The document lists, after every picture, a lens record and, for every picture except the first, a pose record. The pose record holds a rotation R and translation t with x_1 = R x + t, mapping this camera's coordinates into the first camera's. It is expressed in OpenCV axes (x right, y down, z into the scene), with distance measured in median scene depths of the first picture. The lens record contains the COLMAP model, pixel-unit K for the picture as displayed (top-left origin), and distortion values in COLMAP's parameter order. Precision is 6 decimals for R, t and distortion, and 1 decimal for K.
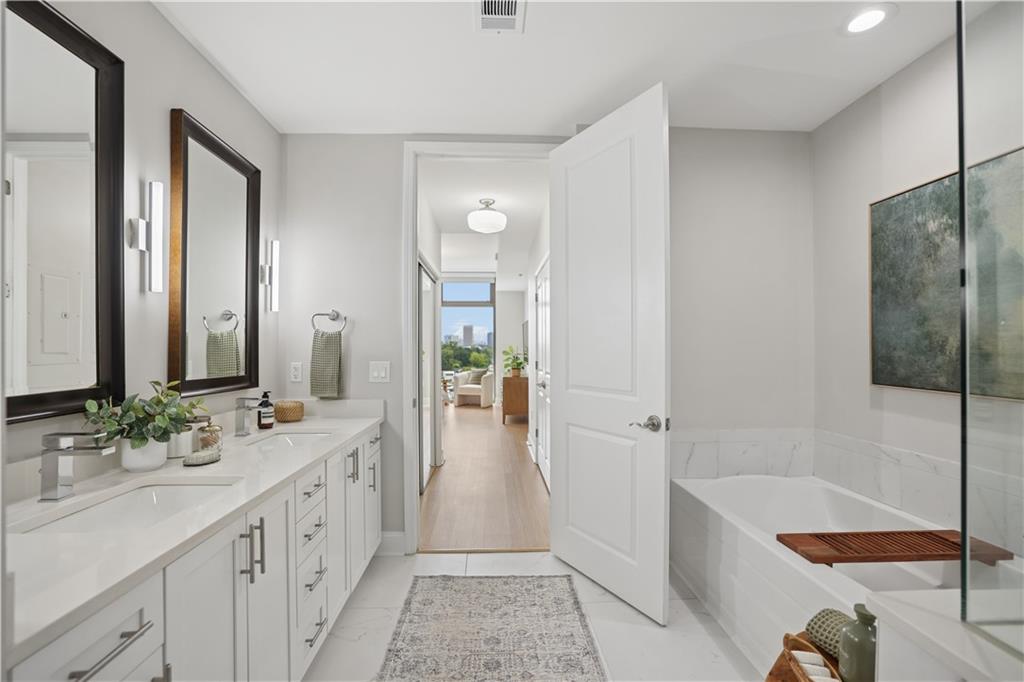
lens RADIAL K [[445.5, 0, 507.9], [0, 445.5, 345.7], [0, 0, 1]] dist [-0.037873, 0.011182]
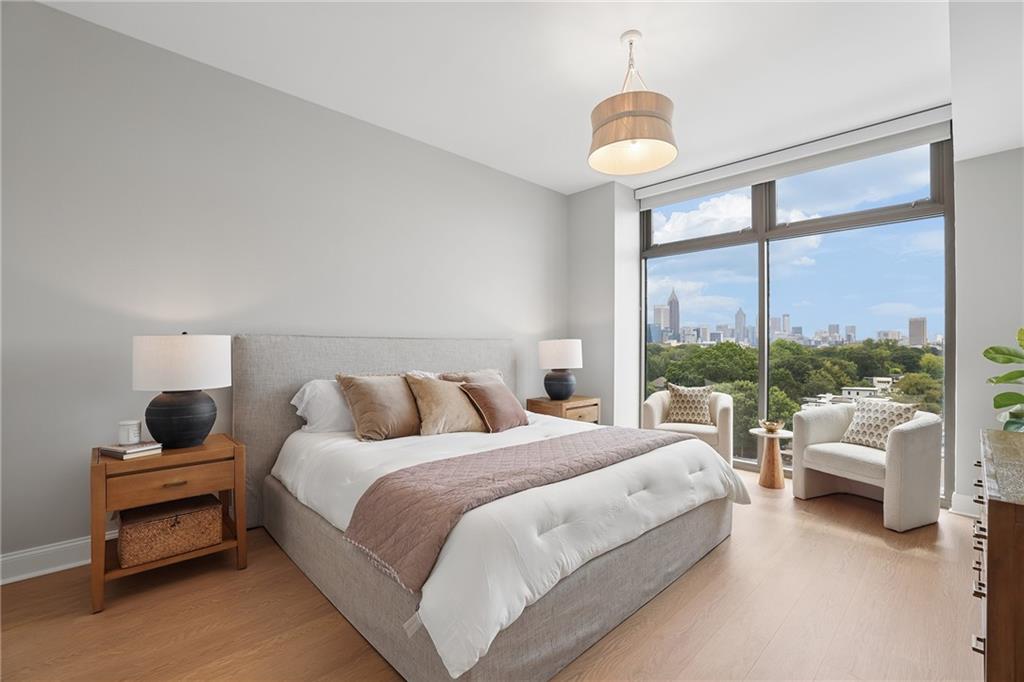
lens RADIAL K [[445.5, 0, 512.6], [0, 445.5, 344.4], [0, 0, 1]] dist [-0.037873, 0.011182]
pose [[0.668536, 0.002387, -0.743676, -0.040997], [-0.002212, 0.999997, 0.001222, 0.051400], [0.743677, 0.000828, 0.668539, 2.827738]]
